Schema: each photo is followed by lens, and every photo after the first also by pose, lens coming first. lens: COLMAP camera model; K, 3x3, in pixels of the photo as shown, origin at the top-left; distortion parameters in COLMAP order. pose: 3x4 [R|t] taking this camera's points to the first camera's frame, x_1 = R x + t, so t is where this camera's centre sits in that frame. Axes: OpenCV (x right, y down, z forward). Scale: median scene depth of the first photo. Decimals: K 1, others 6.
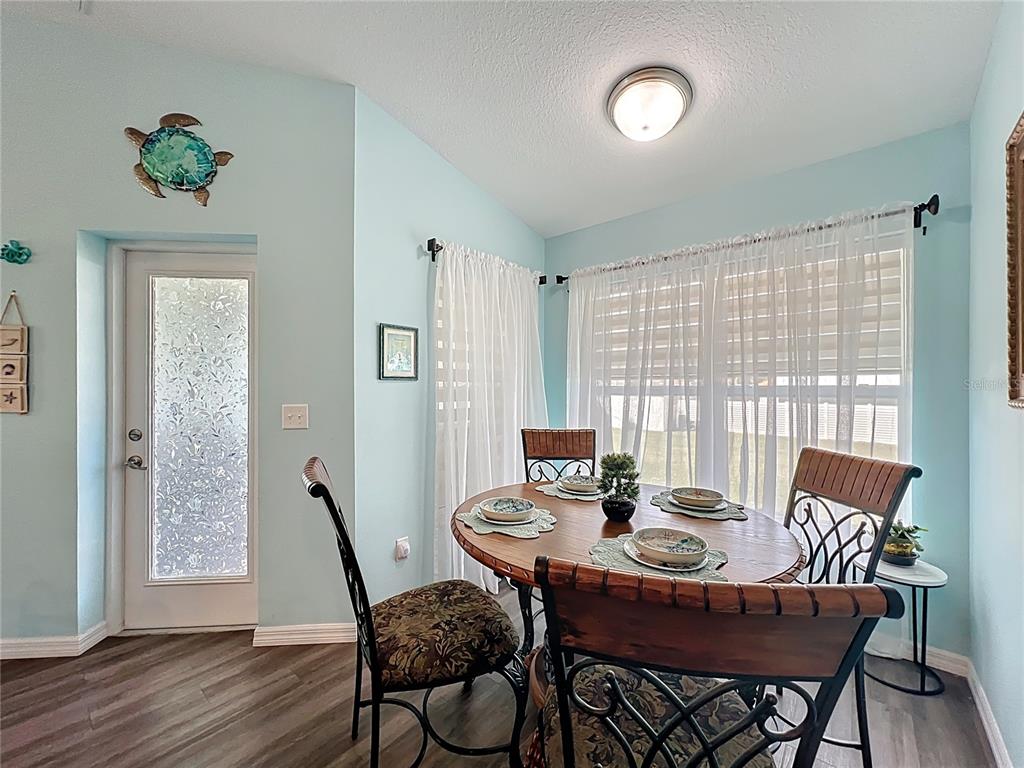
lens RADIAL K [[419.0, 0, 513.0], [0, 419.0, 385.1], [0, 0, 1]] dist [0.003184, 0.000400]
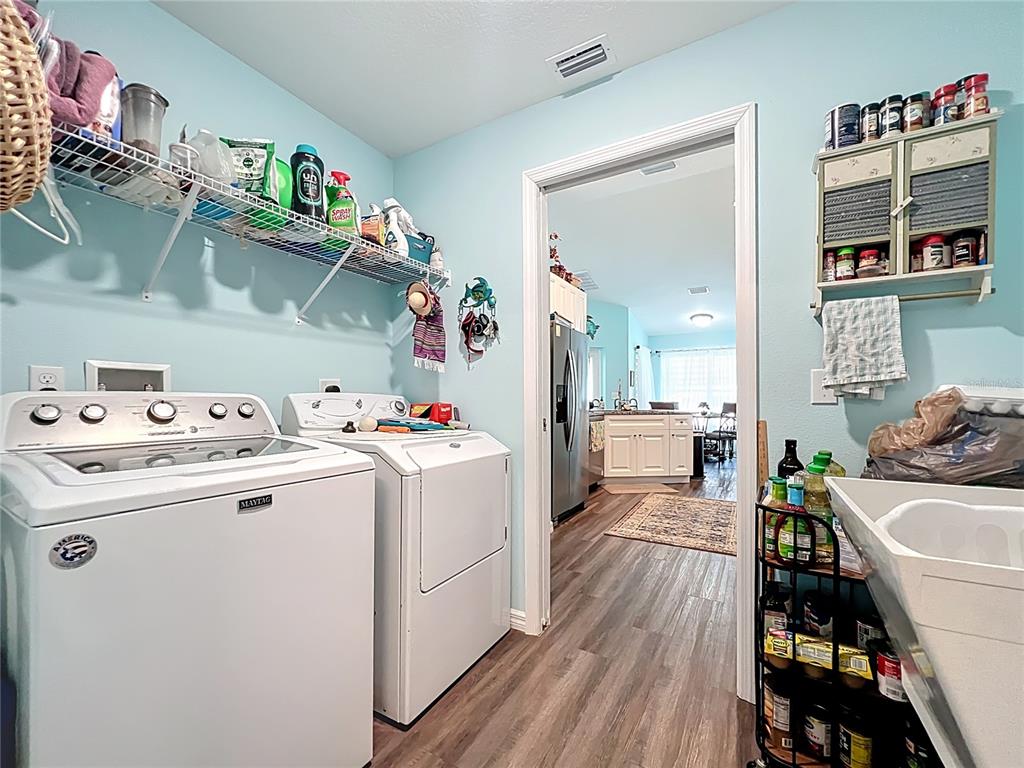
lens RADIAL K [[419.0, 0, 510.7], [0, 419.0, 393.9], [0, 0, 1]] dist [0.003184, 0.000400]
pose [[0.987377, 0.003440, 0.158349, -1.576264], [-0.002862, 0.999988, -0.003884, 0.061026], [-0.158360, 0.003382, 0.987376, -1.992718]]
